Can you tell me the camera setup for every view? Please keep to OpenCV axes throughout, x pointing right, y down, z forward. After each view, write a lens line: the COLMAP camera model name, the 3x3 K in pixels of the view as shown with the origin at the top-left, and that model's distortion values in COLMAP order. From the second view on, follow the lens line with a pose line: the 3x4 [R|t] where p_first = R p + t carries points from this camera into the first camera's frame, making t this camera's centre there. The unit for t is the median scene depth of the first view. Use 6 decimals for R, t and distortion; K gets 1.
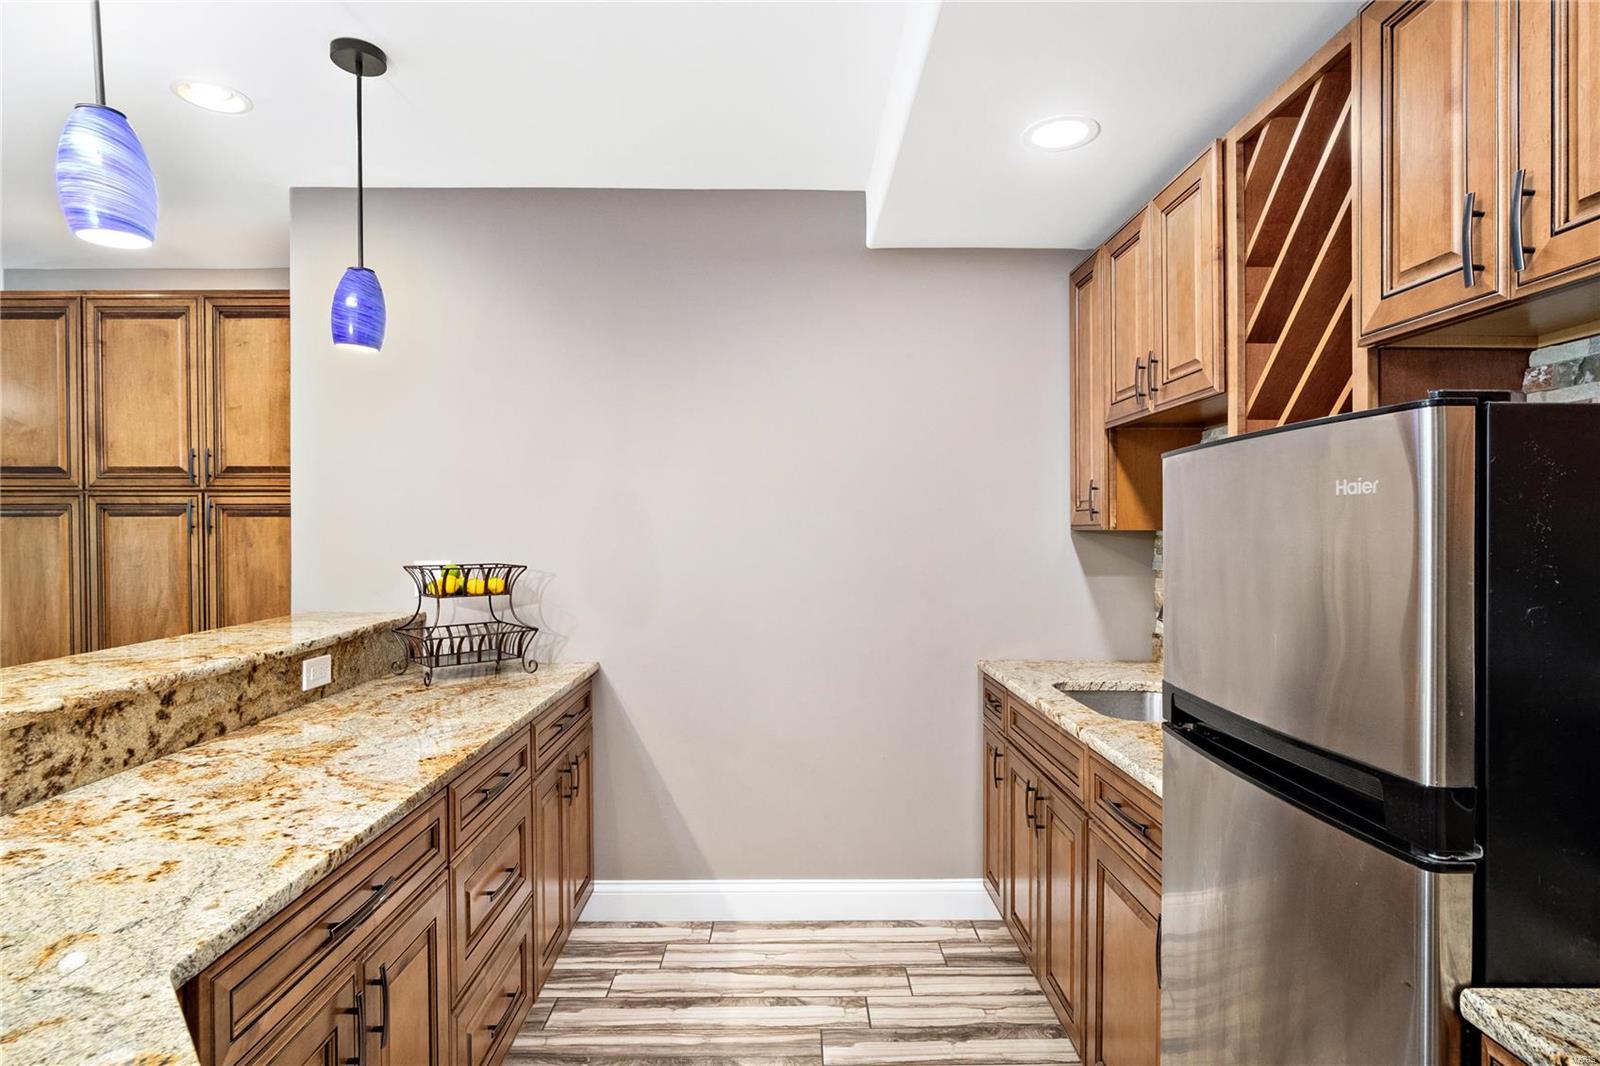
lens RADIAL K [[816.2, 0, 800.0], [0, 816.2, 533.0], [0, 0, 1]] dist [-0.002713, -0.000726]
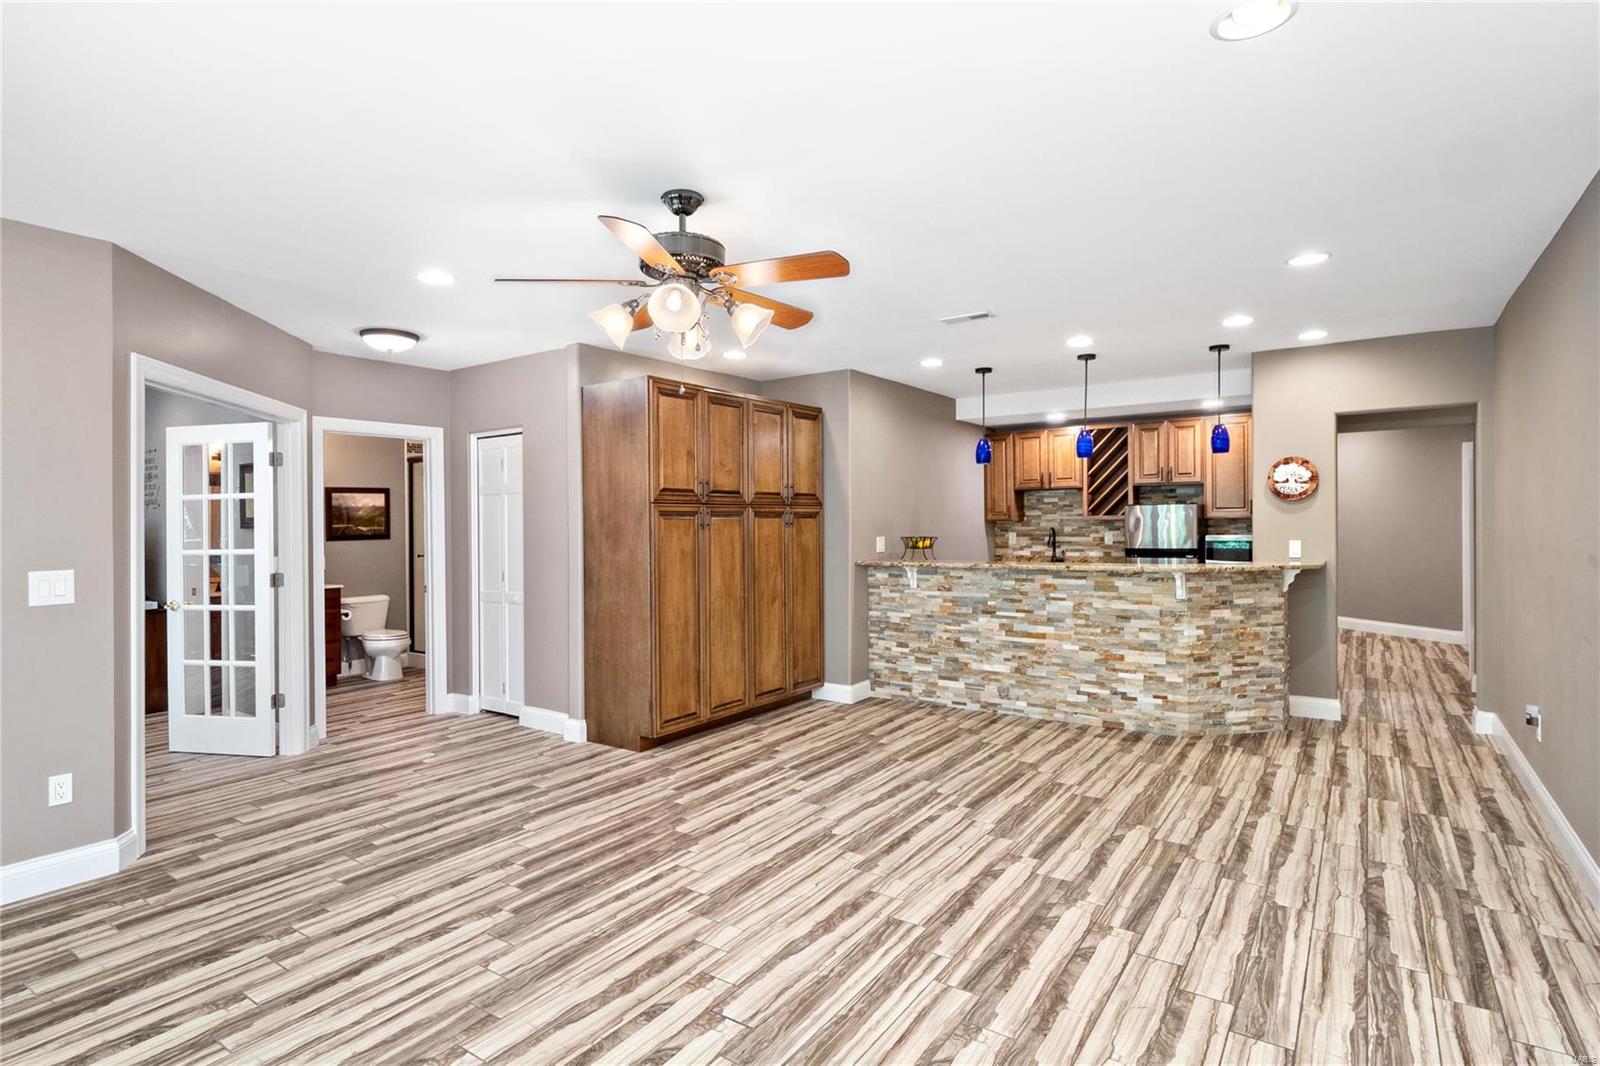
lens RADIAL K [[816.2, 0, 800.0], [0, 816.2, 533.0], [0, 0, 1]] dist [-0.002713, -0.000726]
pose [[0.575470, -0.019079, 0.817600, -2.477566], [0.019326, 0.999766, 0.009727, -0.003701], [-0.817595, 0.010204, 0.575704, -0.150412]]
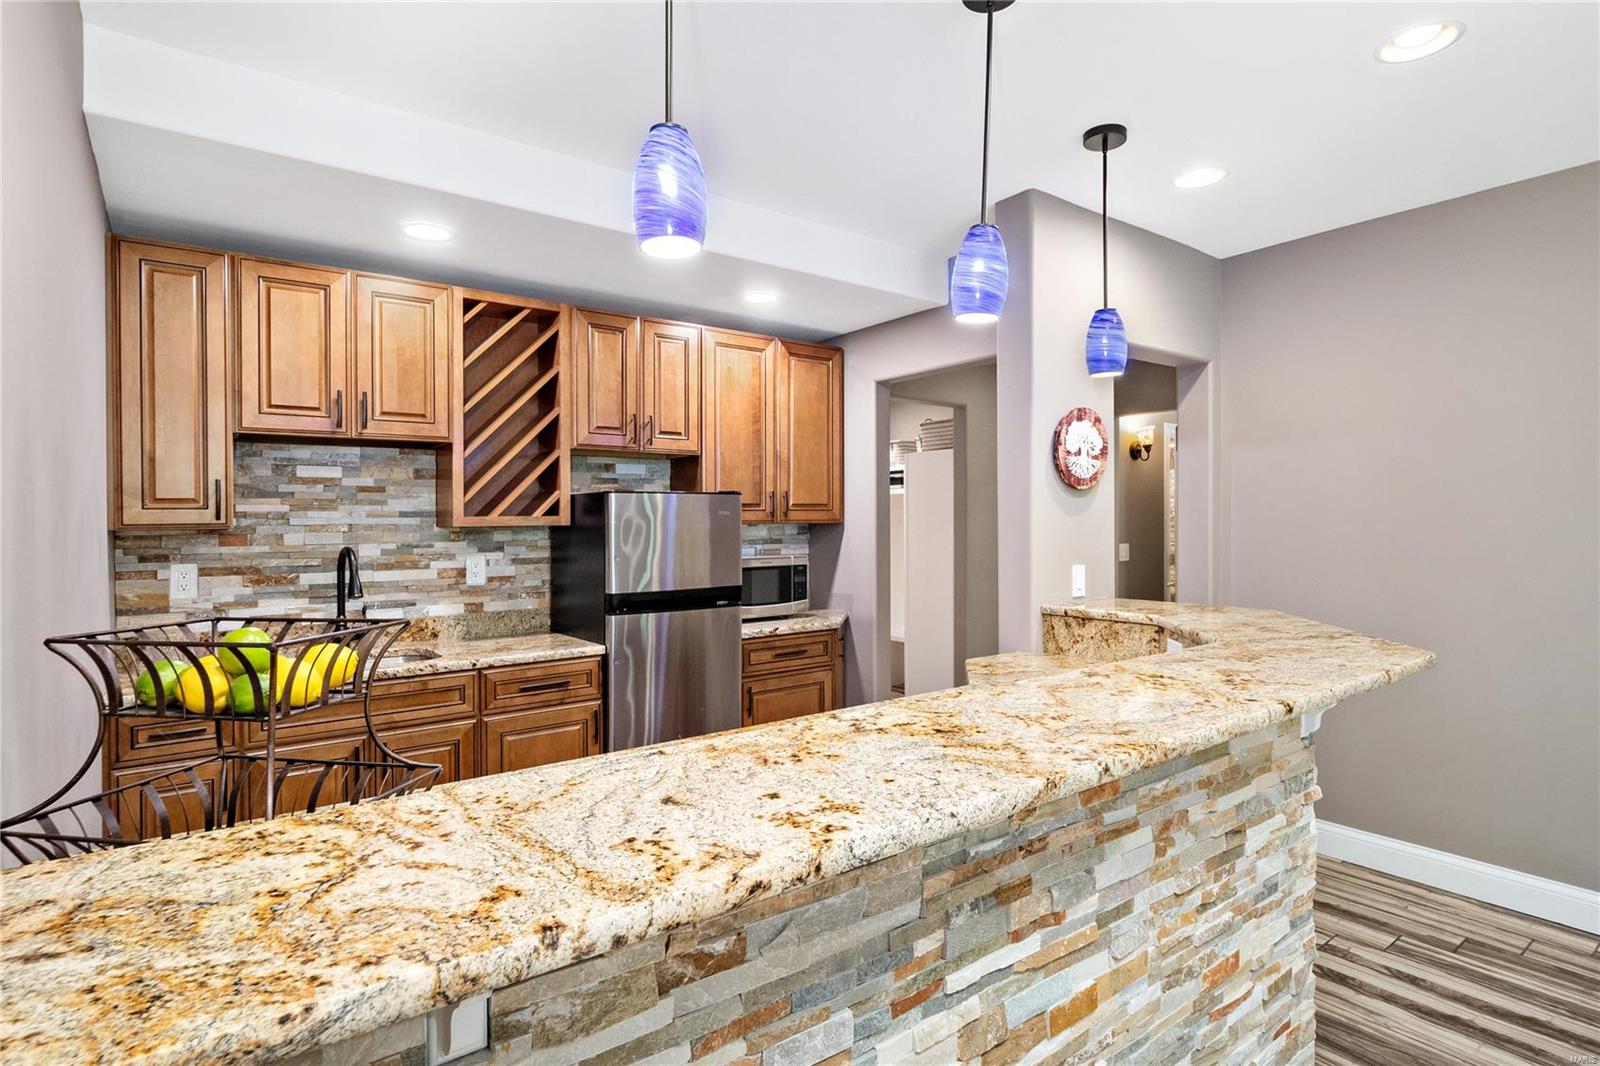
lens RADIAL K [[816.2, 0, 800.0], [0, 816.2, 533.0], [0, 0, 1]] dist [-0.002713, -0.000726]
pose [[-0.595441, -0.007395, 0.803365, -0.794063], [0.011674, 0.999772, 0.017855, -0.007980], [-0.803314, 0.020010, -0.595219, 0.934660]]
